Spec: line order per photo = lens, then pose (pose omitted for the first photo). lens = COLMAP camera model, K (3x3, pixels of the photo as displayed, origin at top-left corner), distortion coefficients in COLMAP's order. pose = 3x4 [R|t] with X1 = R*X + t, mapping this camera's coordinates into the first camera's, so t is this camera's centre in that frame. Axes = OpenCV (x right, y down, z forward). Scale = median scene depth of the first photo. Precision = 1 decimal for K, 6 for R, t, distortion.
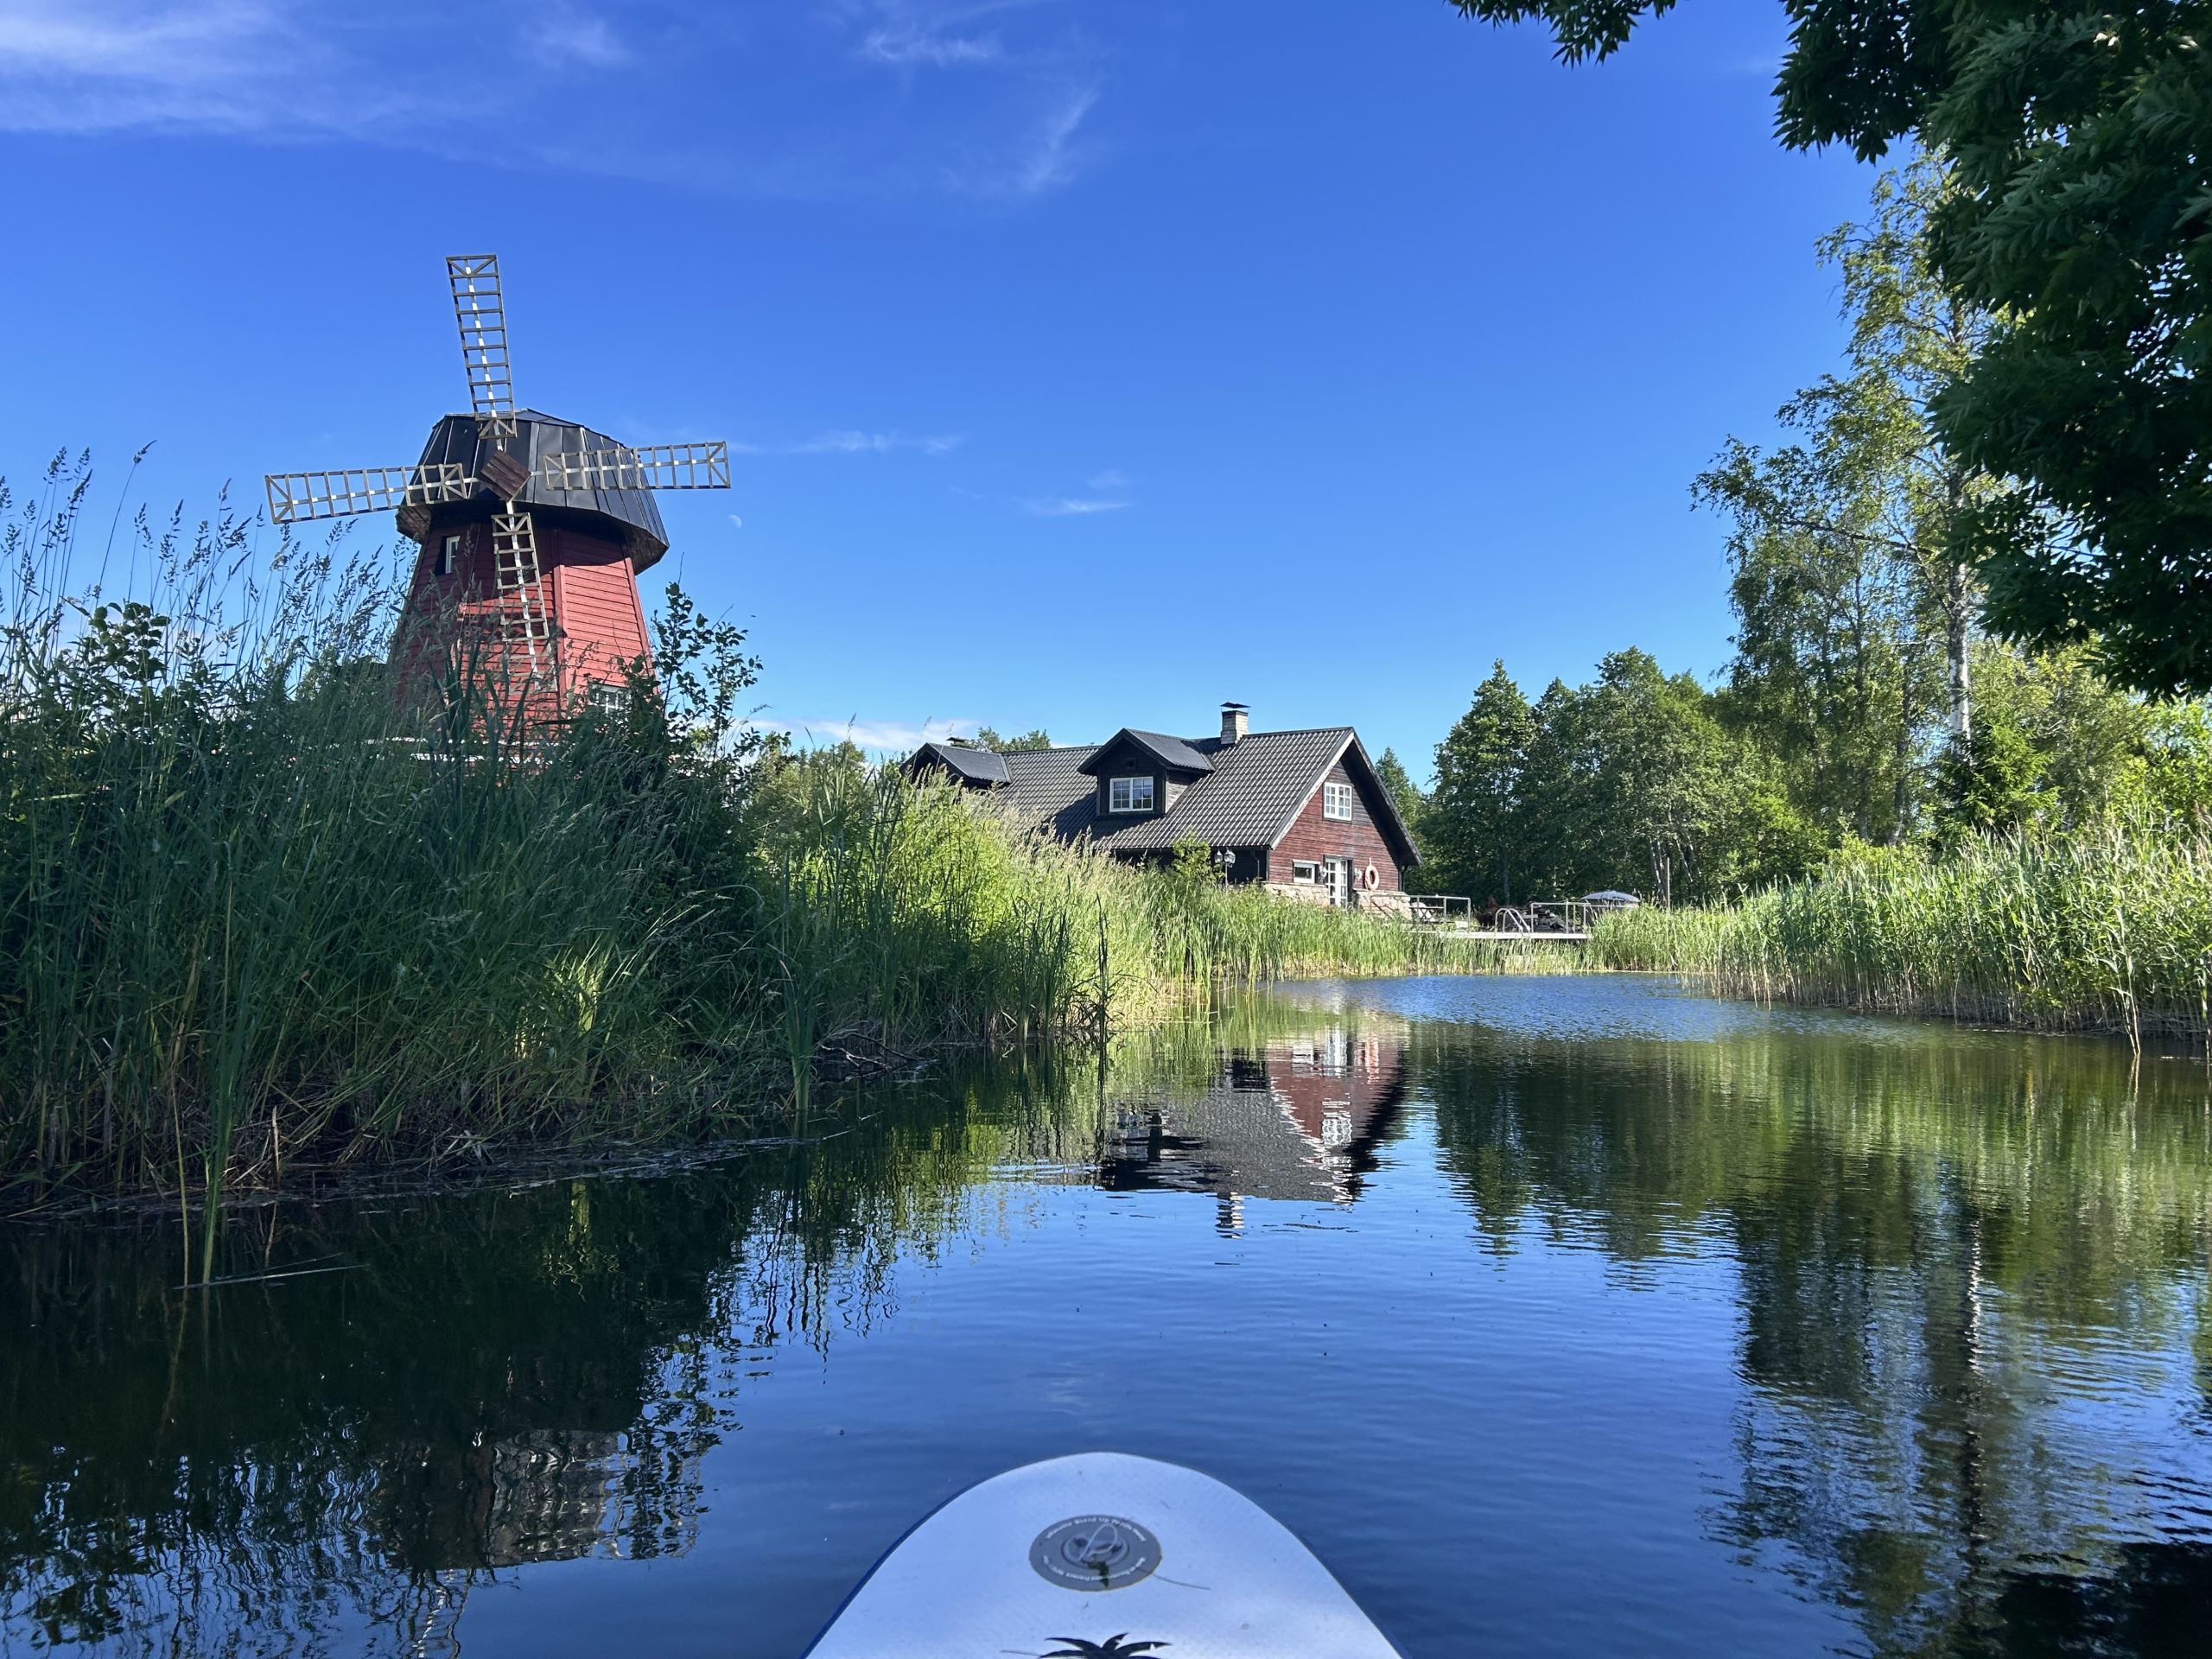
lens RADIAL K [[1676.7, 0, 1028.0], [0, 1676.7, 796.3], [0, 0, 1]] dist [0.870905, -0.000014]
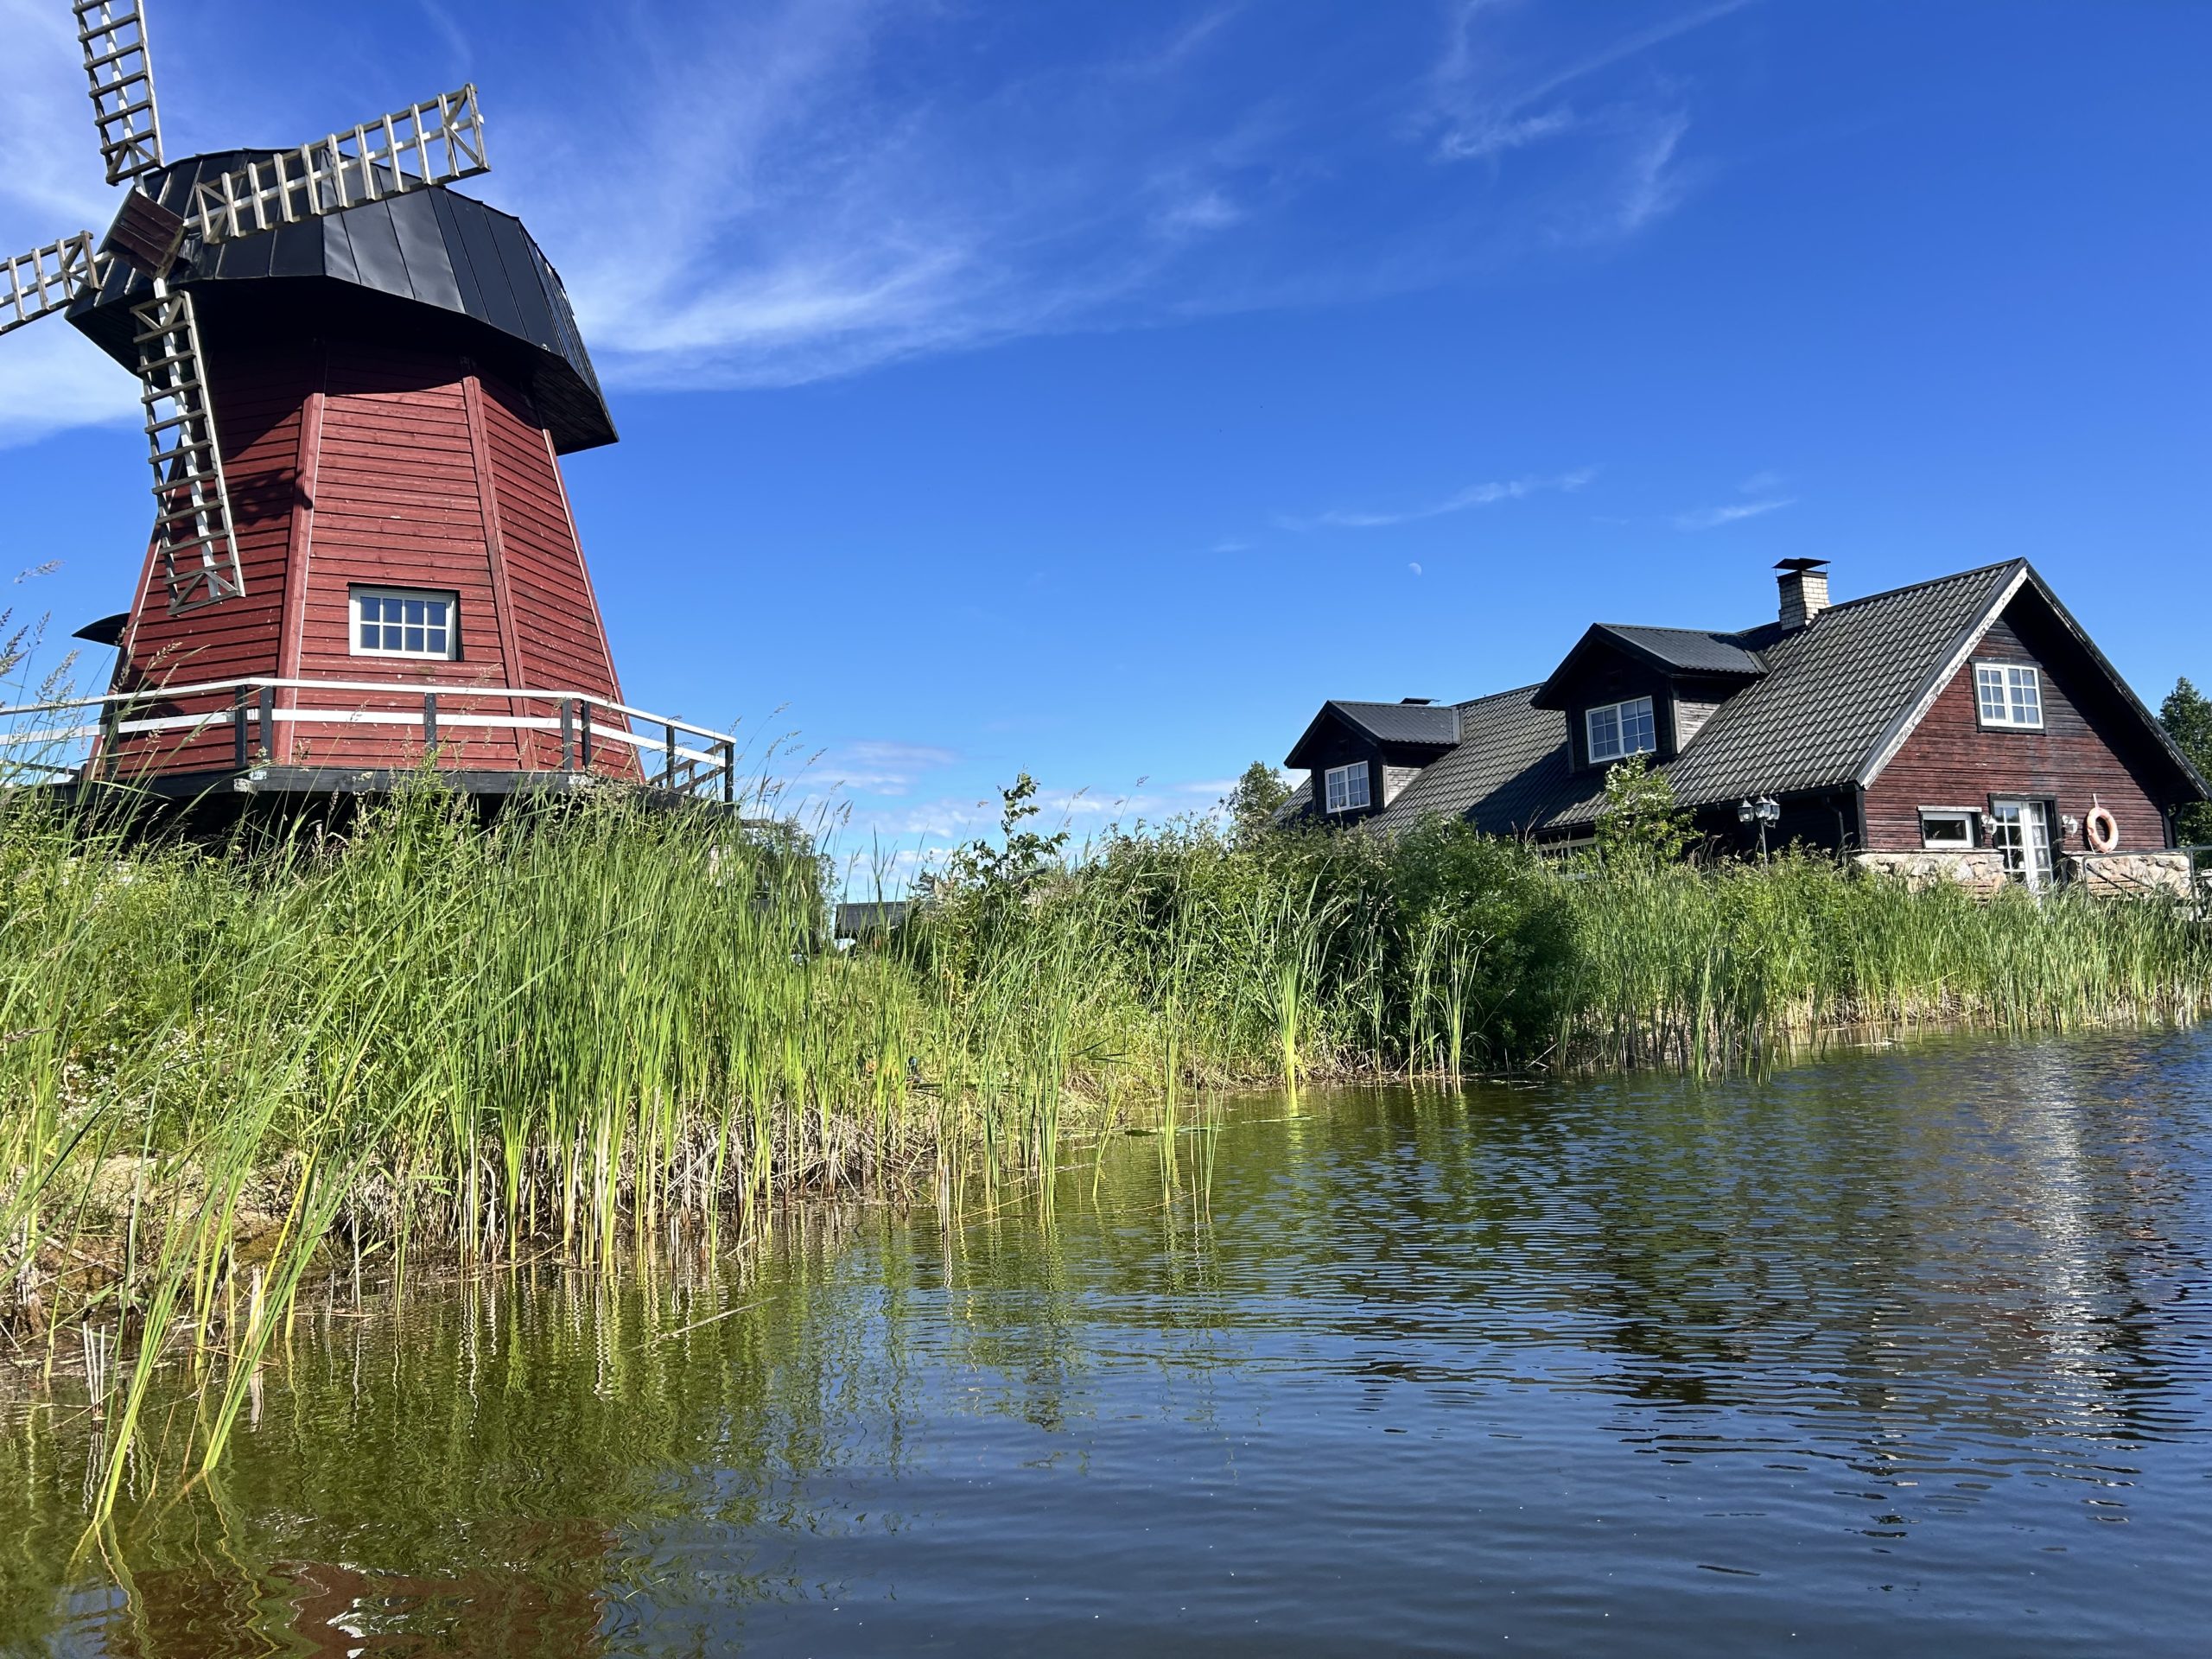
lens RADIAL K [[1357.9, 0, 1105.4], [0, 1357.9, 767.6], [0, 0, 1]] dist [0.072475, 0.000566]
pose [[0.904268, -0.102794, -0.414407, 0.099309], [0.084288, 0.994463, -0.062753, 0.028715], [0.418563, 0.021816, 0.907926, 0.463255]]
